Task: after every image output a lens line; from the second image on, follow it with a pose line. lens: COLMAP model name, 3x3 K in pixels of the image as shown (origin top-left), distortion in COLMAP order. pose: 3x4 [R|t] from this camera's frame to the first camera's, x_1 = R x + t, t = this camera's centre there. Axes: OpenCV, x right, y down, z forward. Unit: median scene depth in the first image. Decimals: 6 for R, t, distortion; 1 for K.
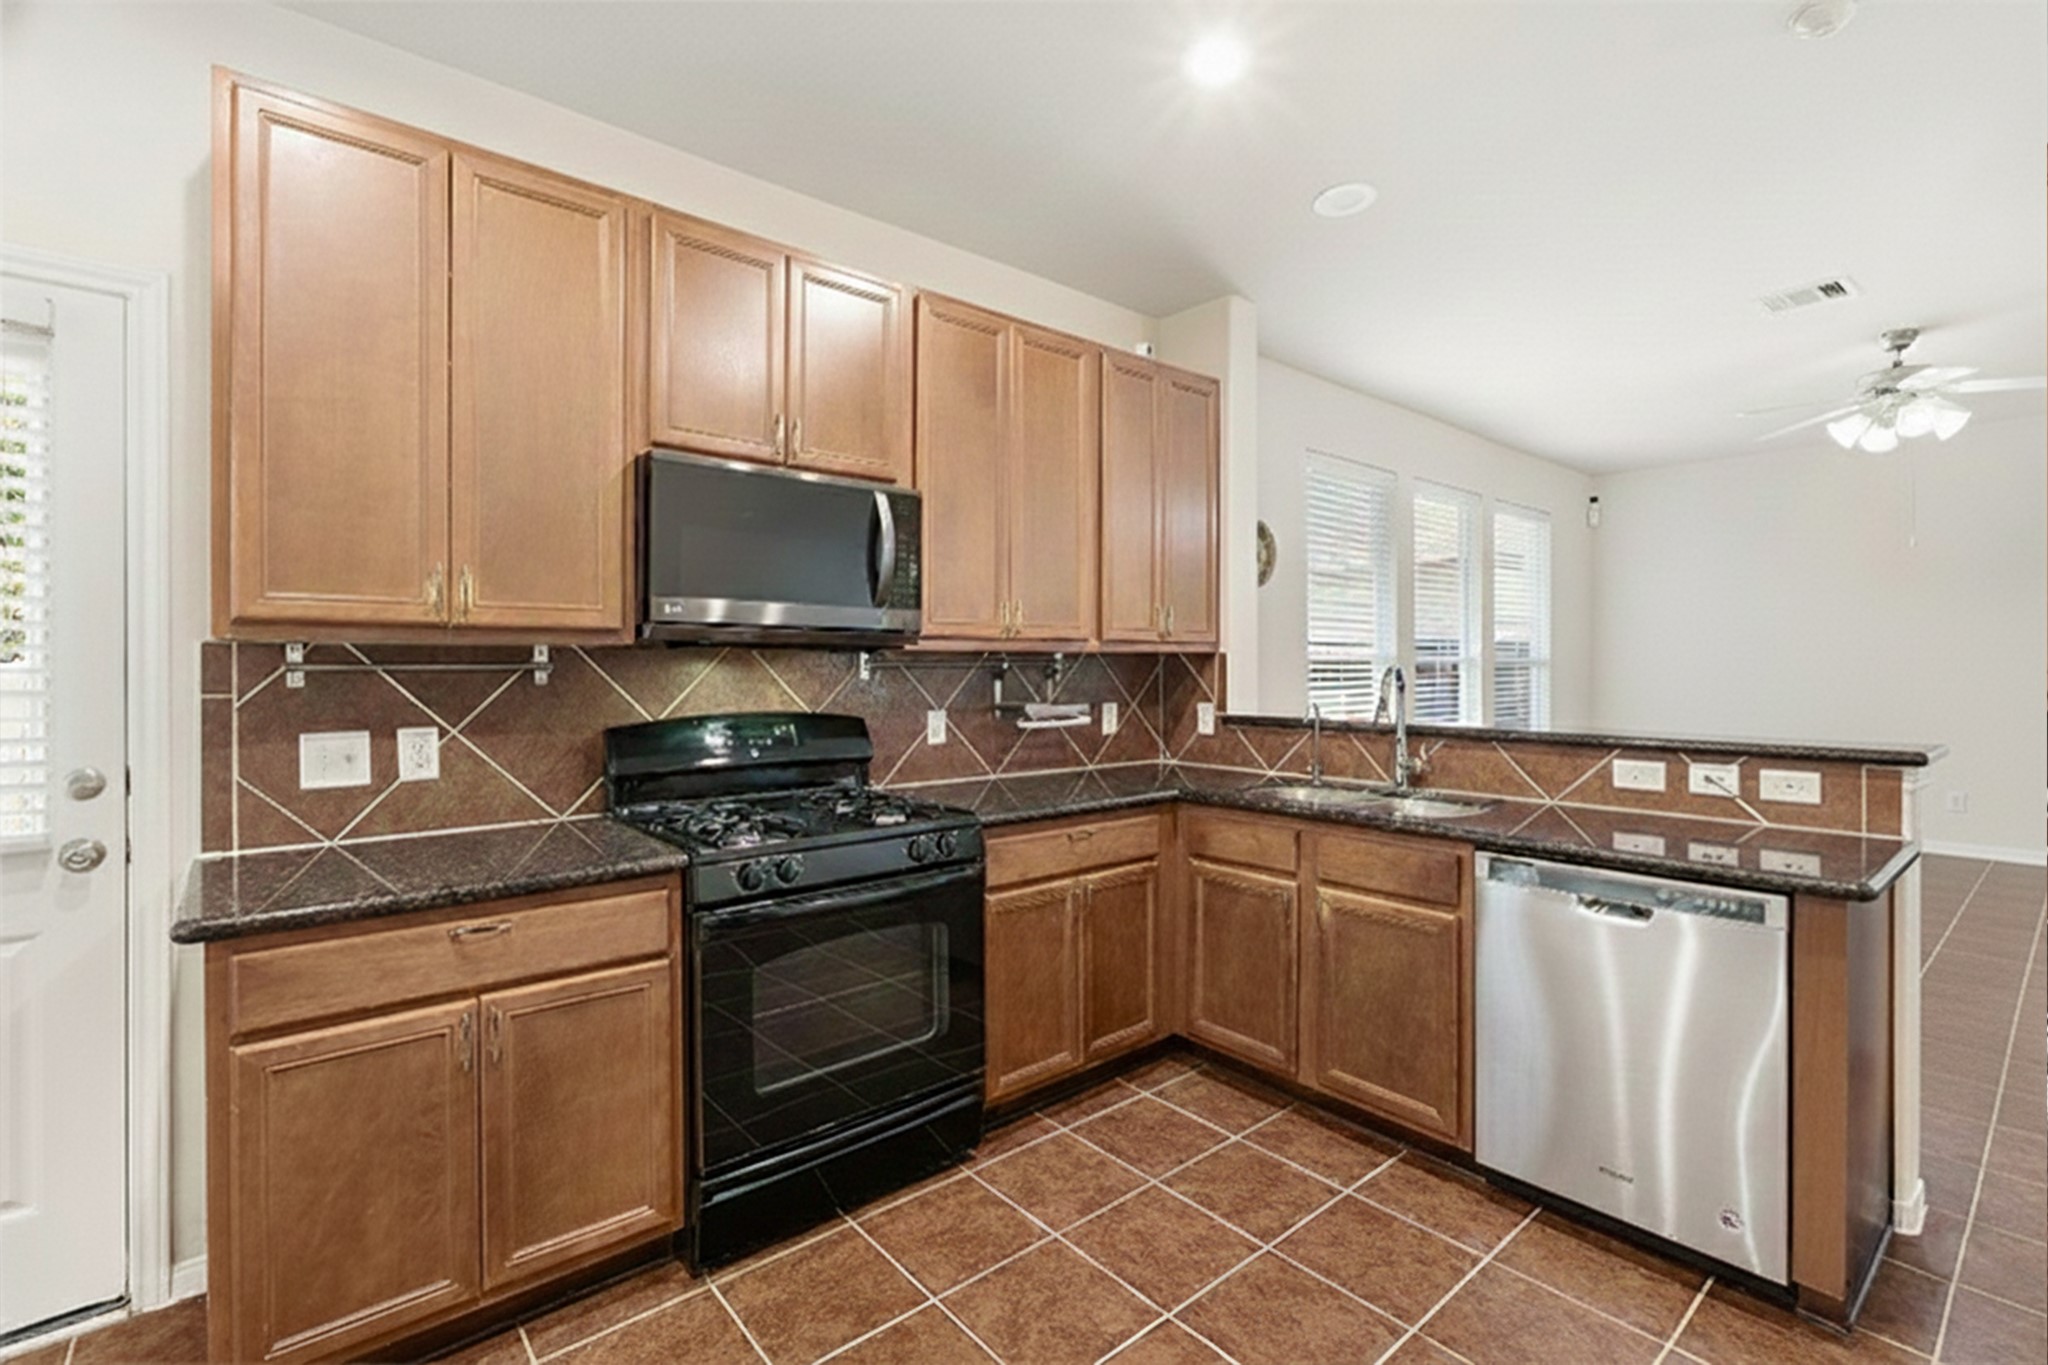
lens RADIAL K [[922.0, 0, 1029.3], [0, 922.0, 663.7], [0, 0, 1]] dist [-0.004452, 0.001200]
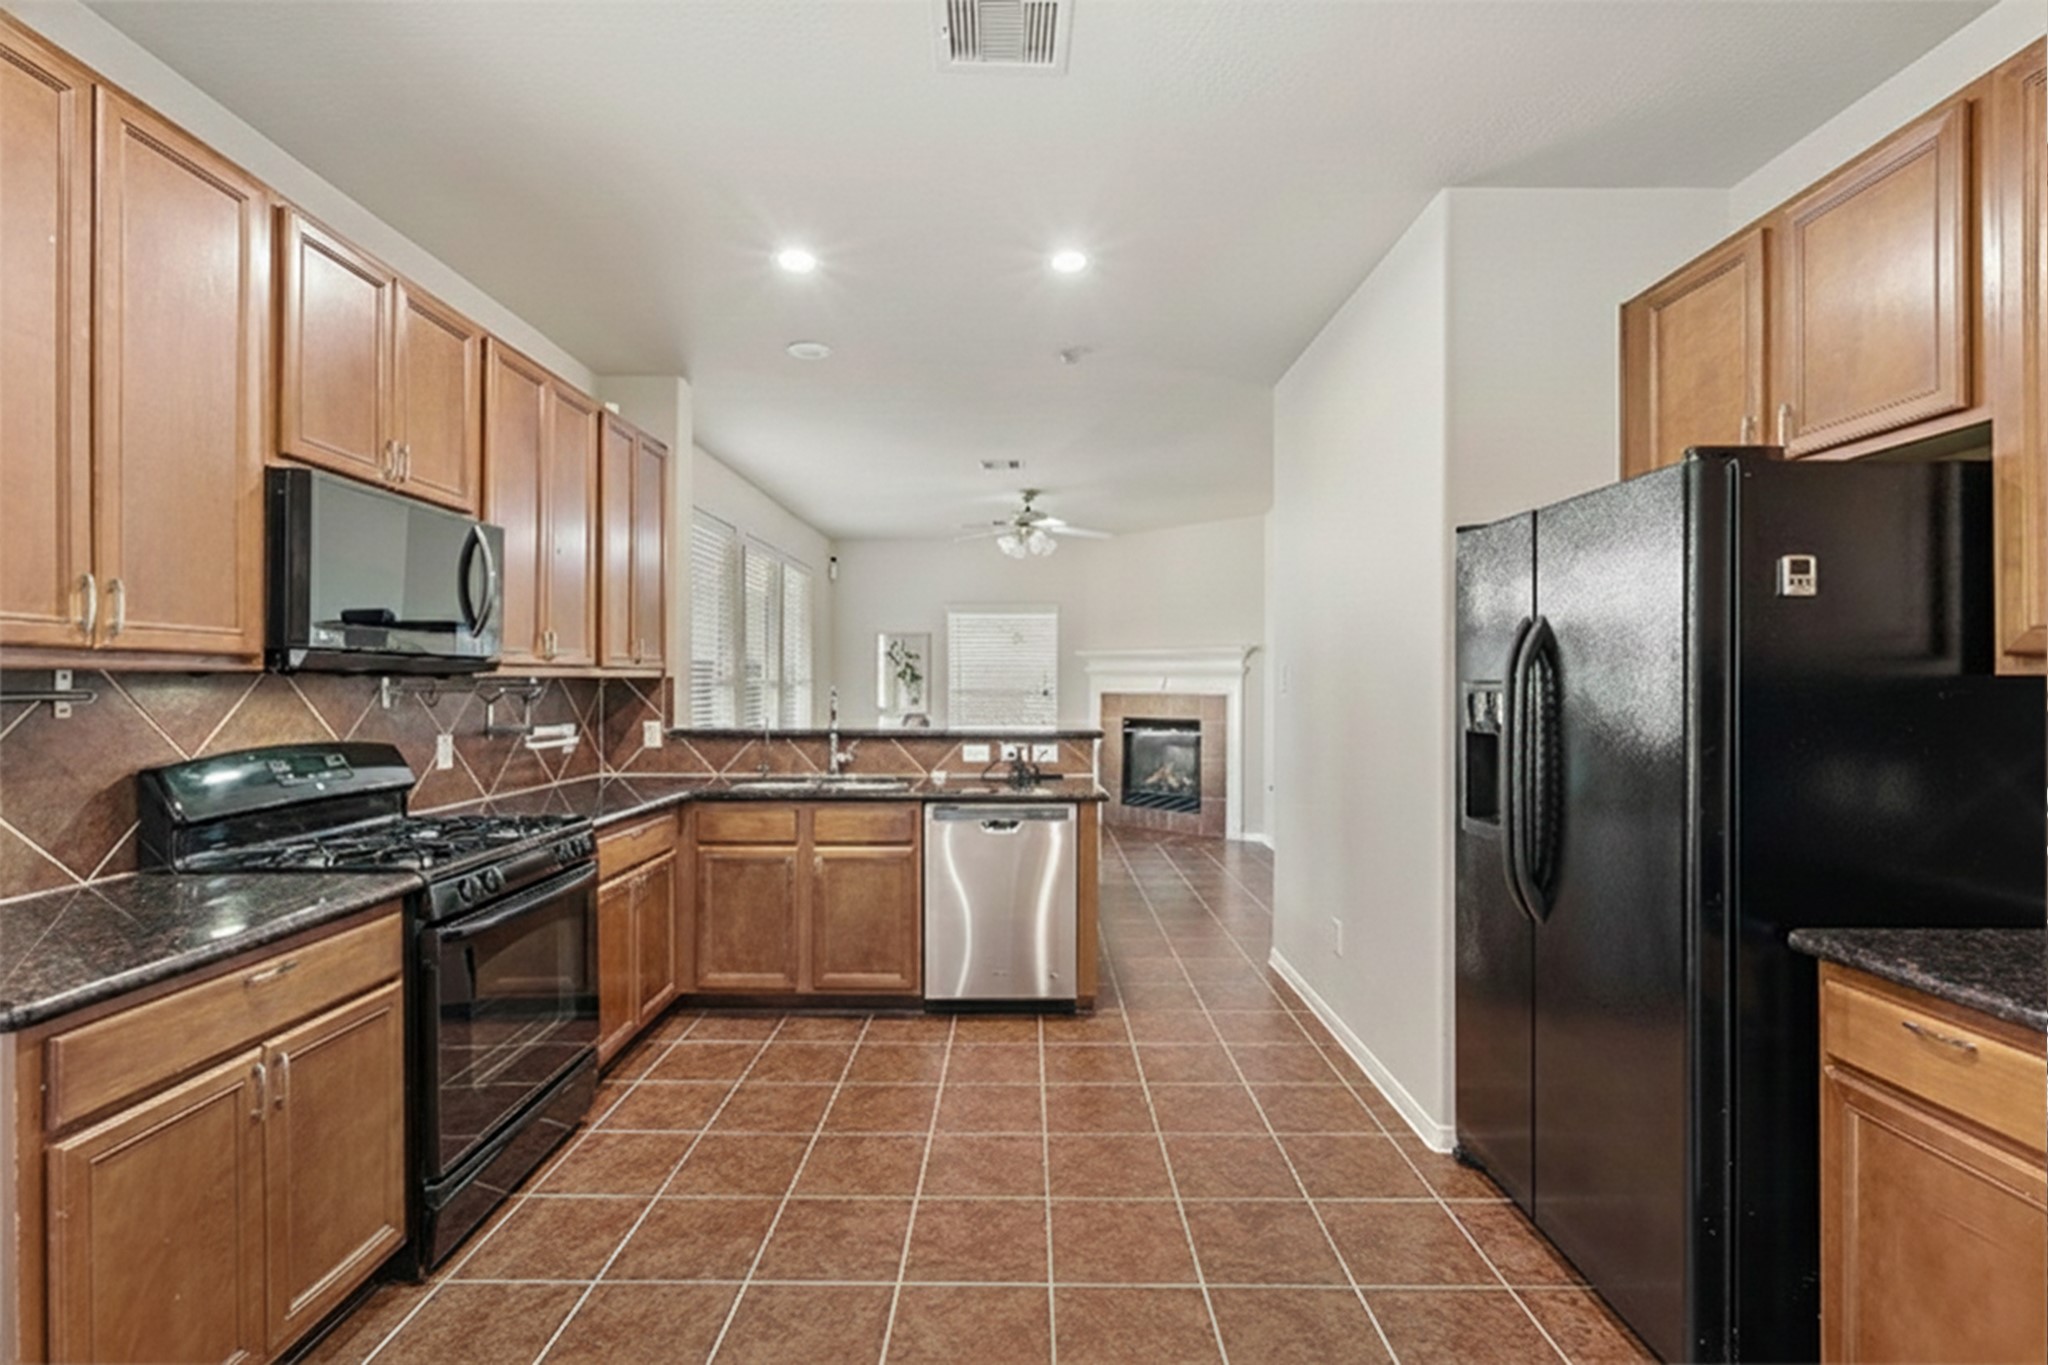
lens RADIAL K [[922.0, 0, 1026.9], [0, 922.0, 681.1], [0, 0, 1]] dist [-0.004452, 0.001200]
pose [[0.642024, 0.000719, 0.766684, -0.544331], [-0.000097, 1.000000, -0.000857, -0.008883], [-0.766685, 0.000476, 0.642024, -0.143429]]
